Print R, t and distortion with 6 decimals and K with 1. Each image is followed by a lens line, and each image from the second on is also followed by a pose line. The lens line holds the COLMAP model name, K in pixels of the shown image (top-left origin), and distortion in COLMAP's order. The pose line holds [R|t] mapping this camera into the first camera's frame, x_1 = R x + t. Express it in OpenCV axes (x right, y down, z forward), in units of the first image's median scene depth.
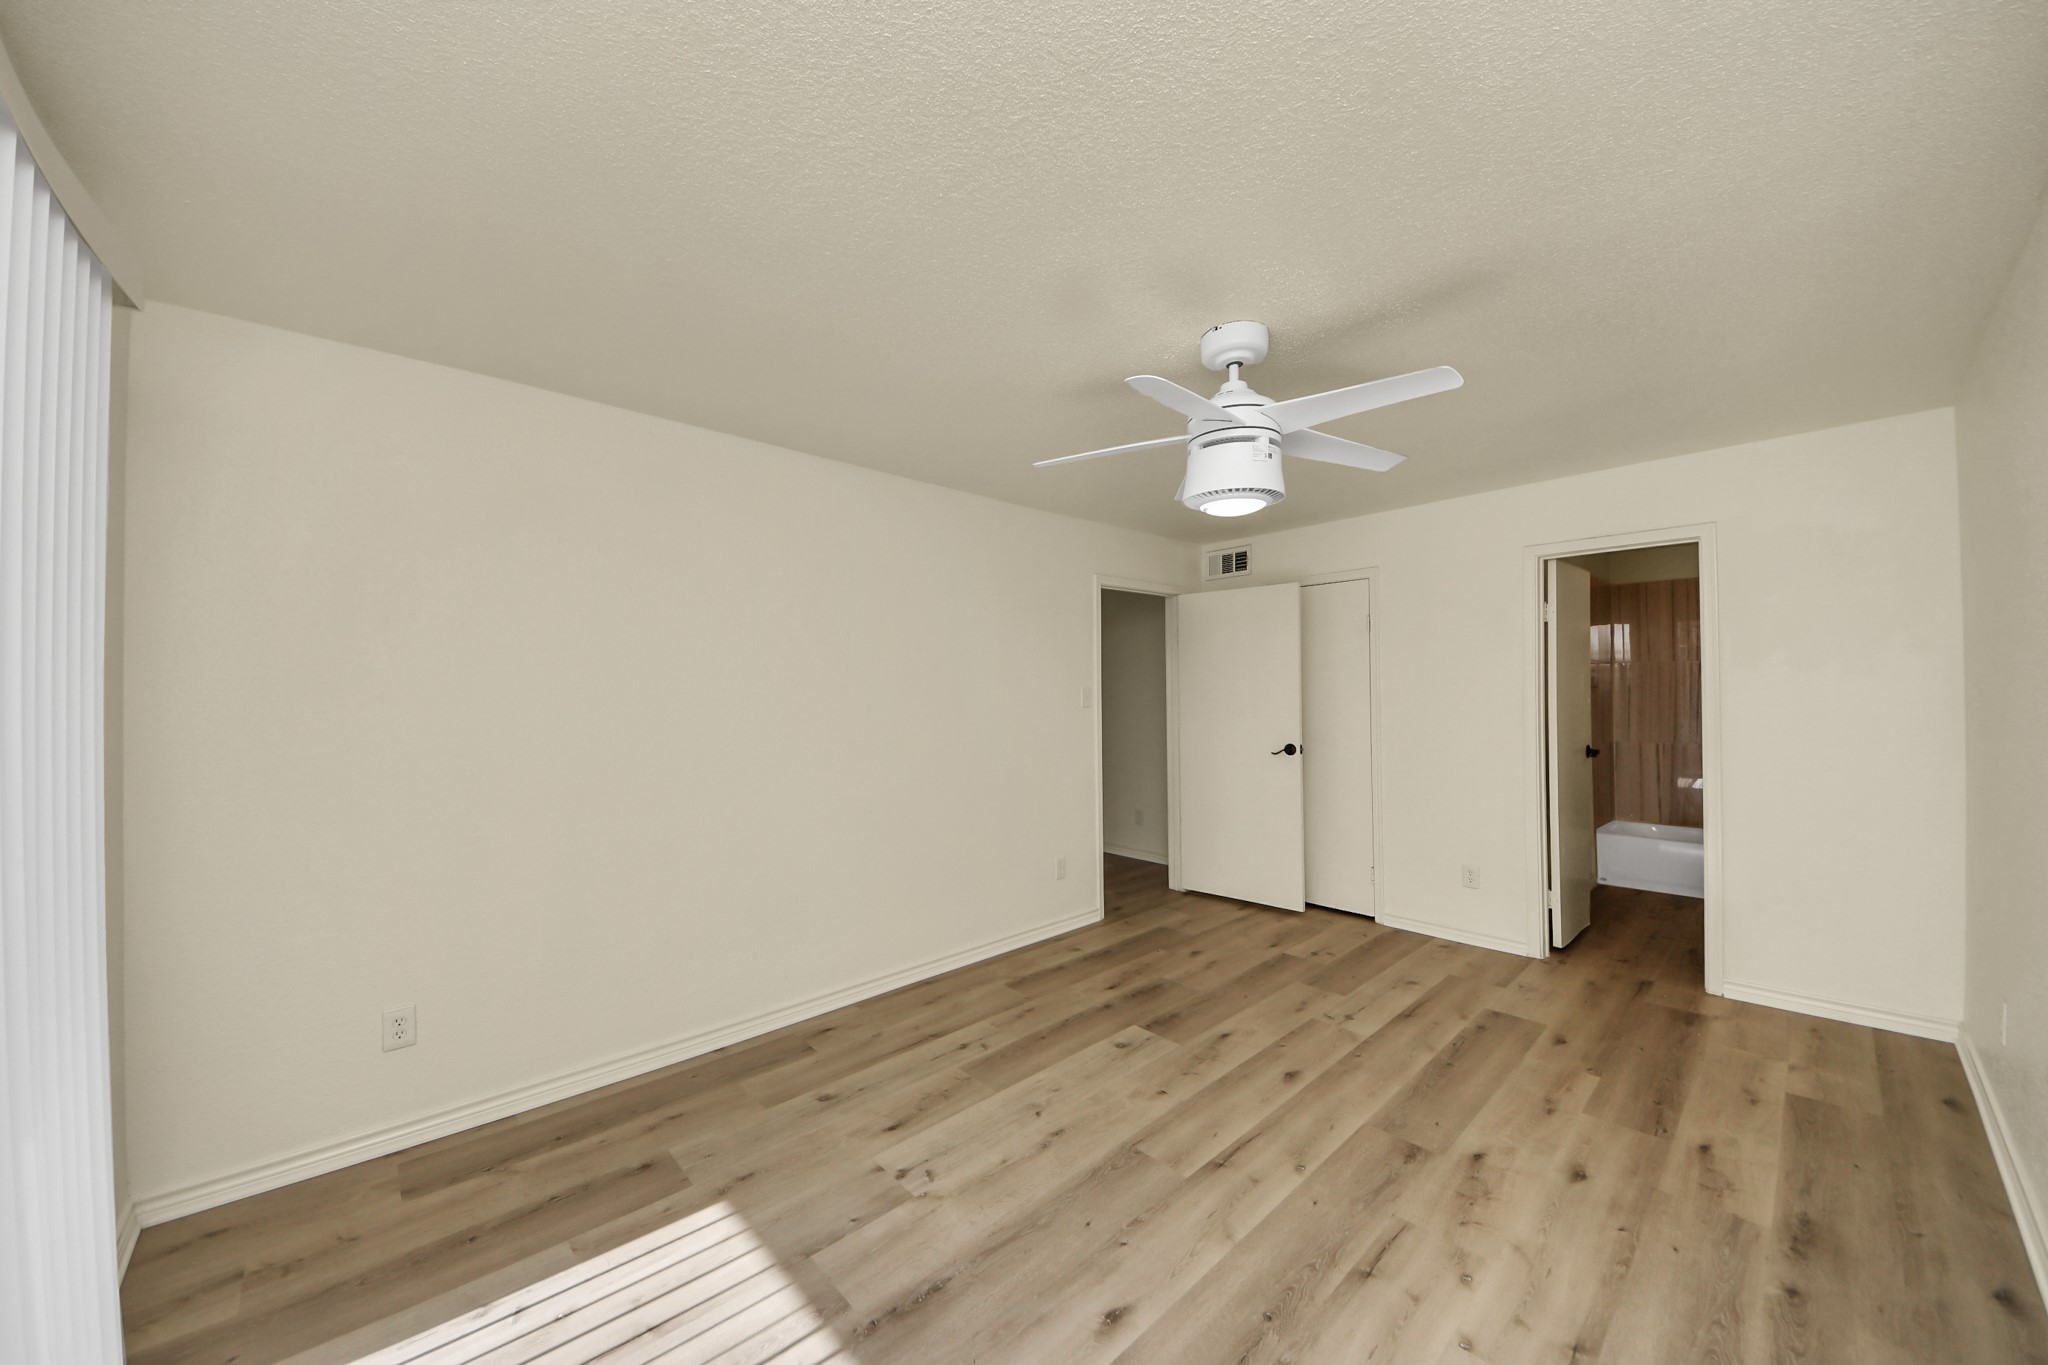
lens RADIAL K [[729.8, 0, 1029.3], [0, 729.8, 682.8], [0, 0, 1]] dist [0.043066, -0.025279]
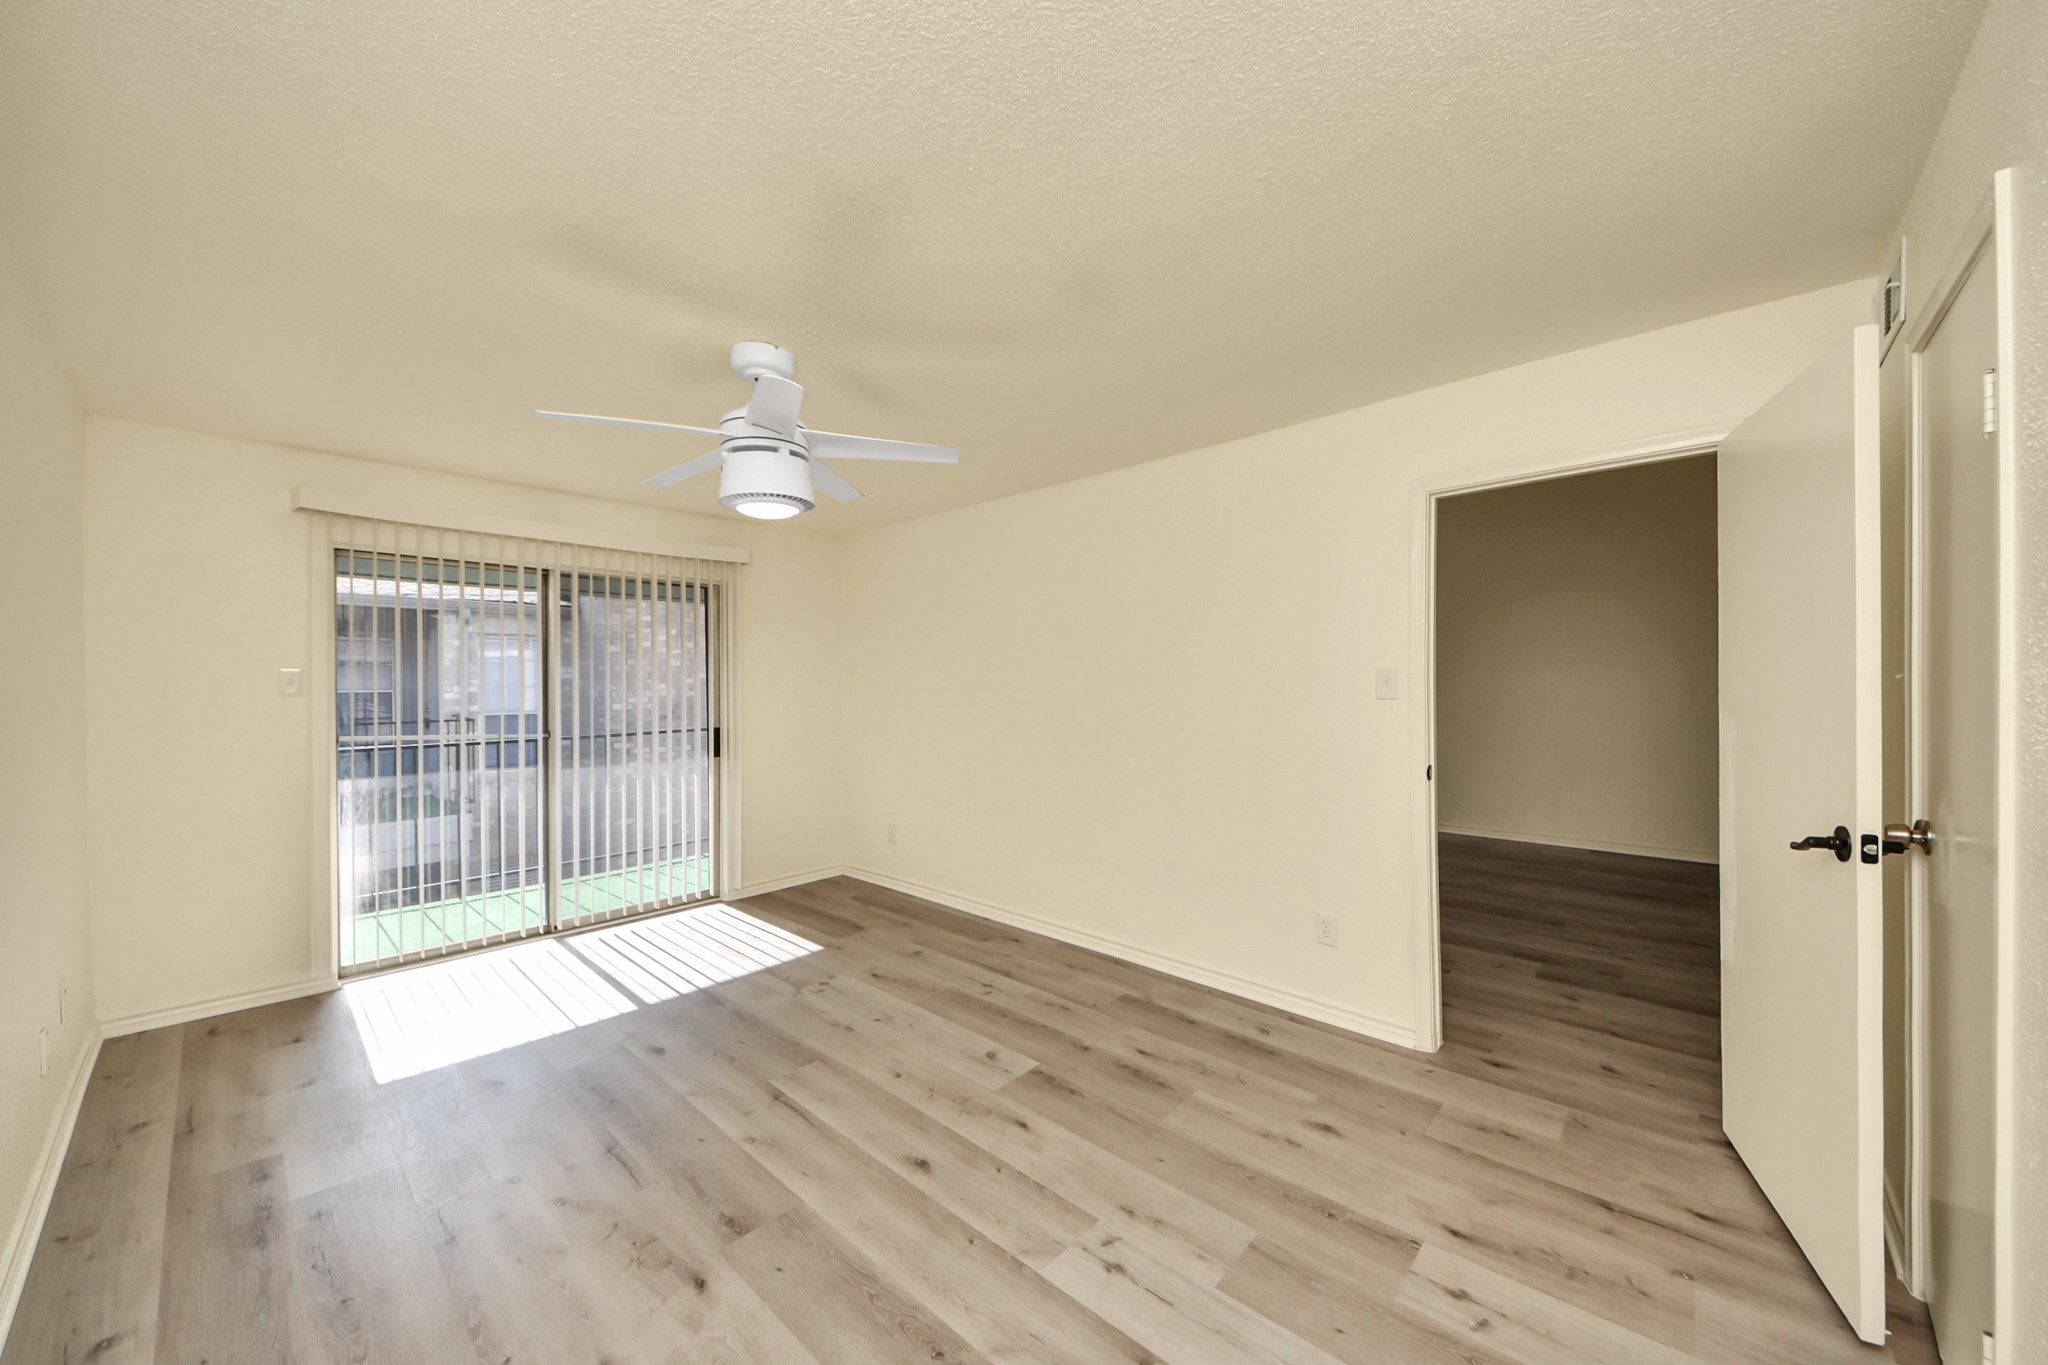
lens RADIAL K [[729.8, 0, 1029.3], [0, 729.8, 682.8], [0, 0, 1]] dist [0.043066, -0.025279]
pose [[0.079787, 0.001498, -0.996811, 1.138186], [0.017436, 0.999844, 0.002899, 0.018788], [0.996659, -0.017611, 0.079749, 1.053146]]
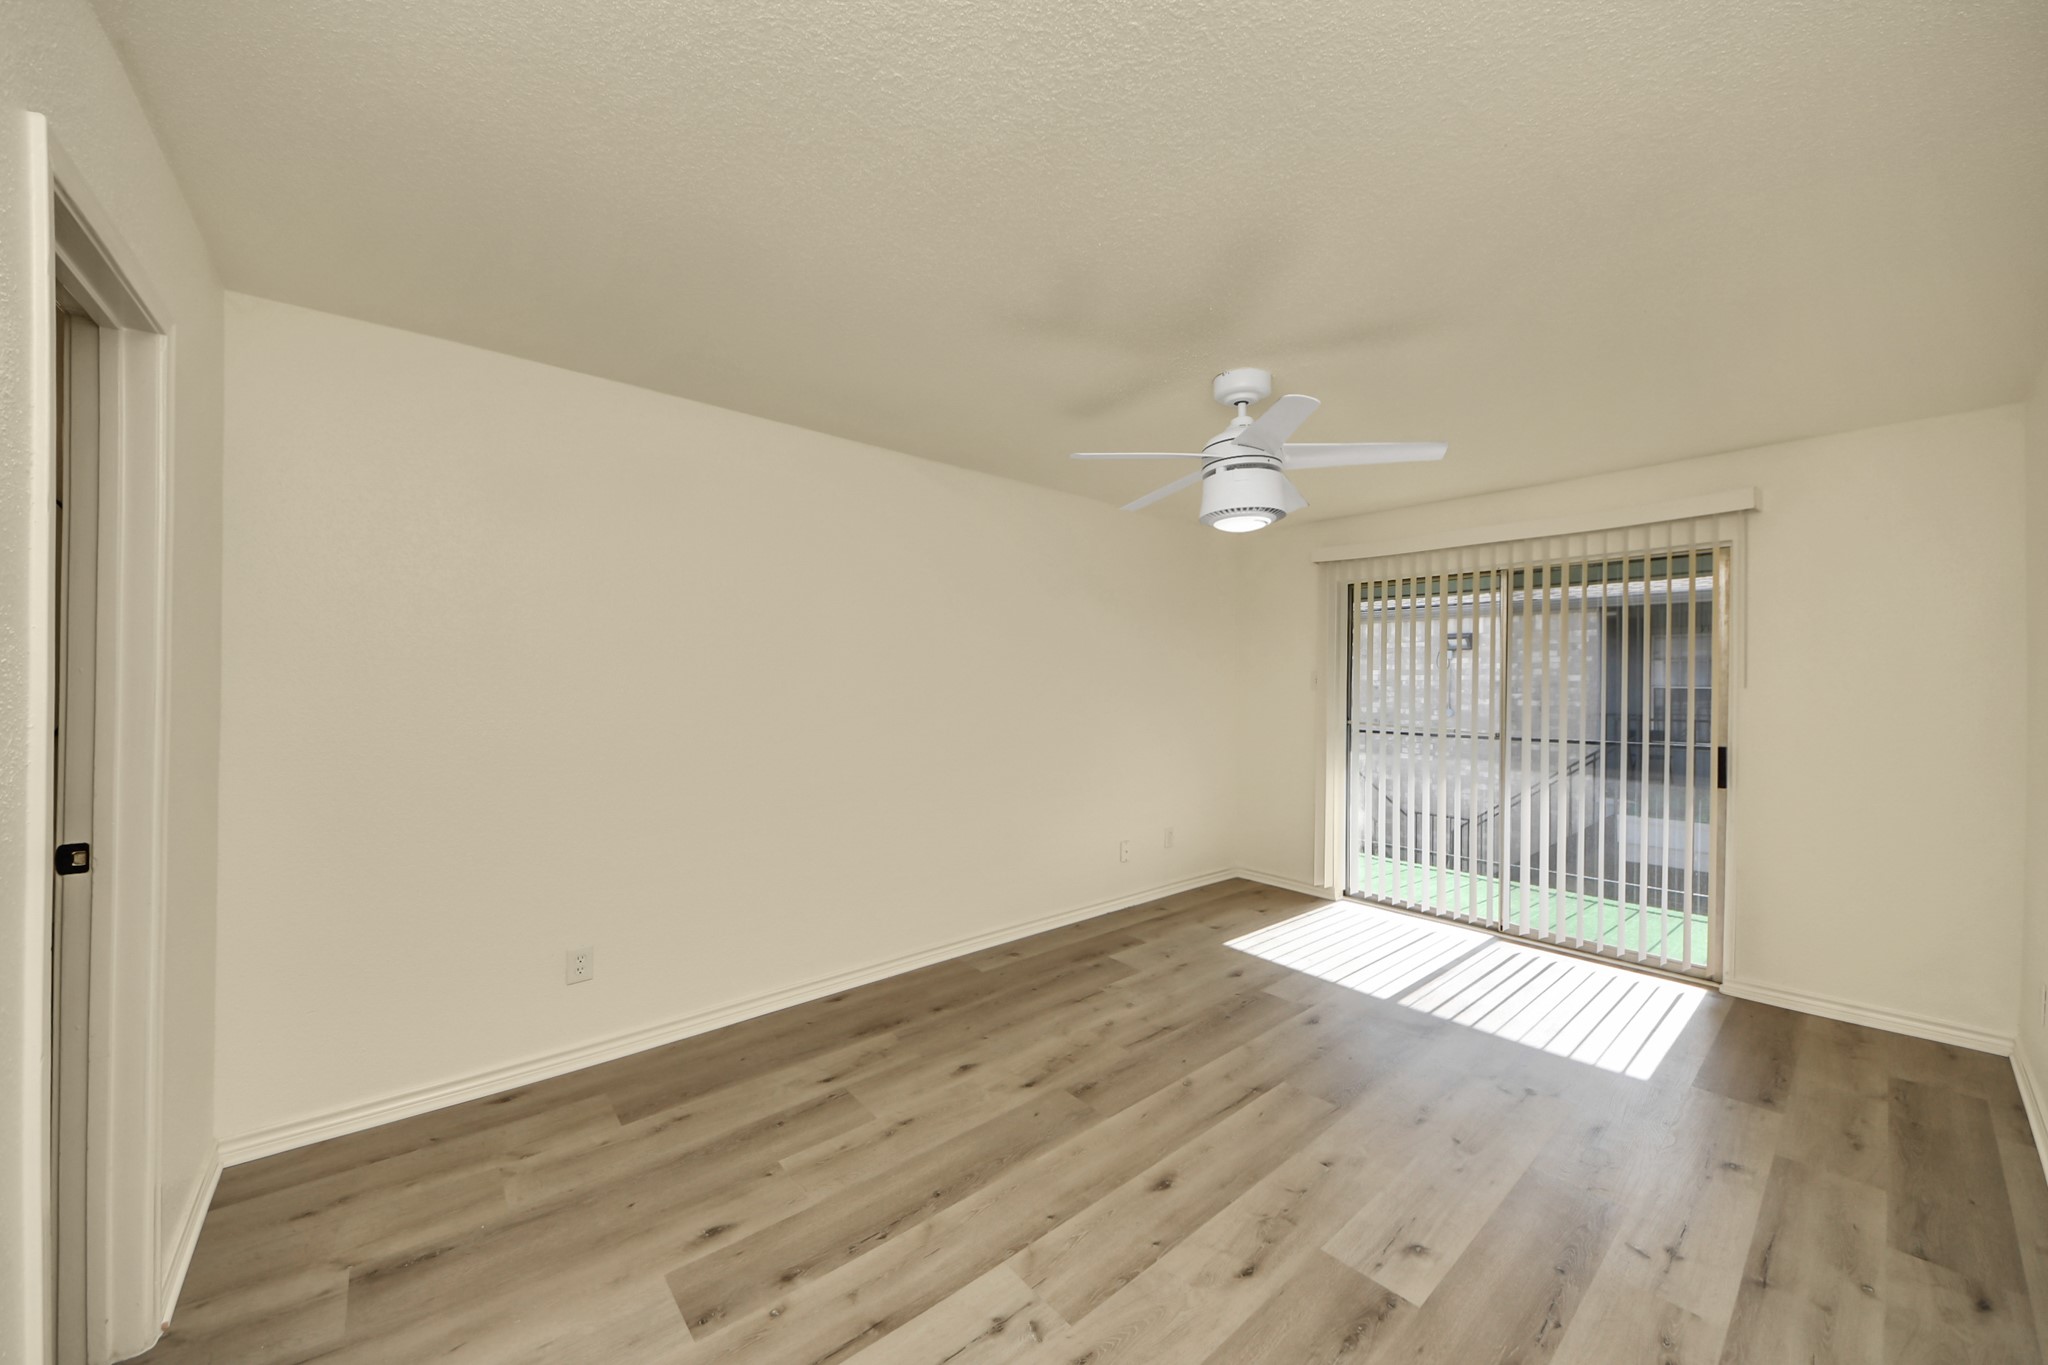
lens RADIAL K [[738.2, 0, 1028.9], [0, 738.2, 690.0], [0, 0, 1]] dist [0.038422, -0.026078]
pose [[-0.999226, 0.000596, 0.039321, 0.457739], [0.000539, 0.999999, -0.001461, 0.022294], [-0.039321, -0.001438, -0.999226, 1.763407]]
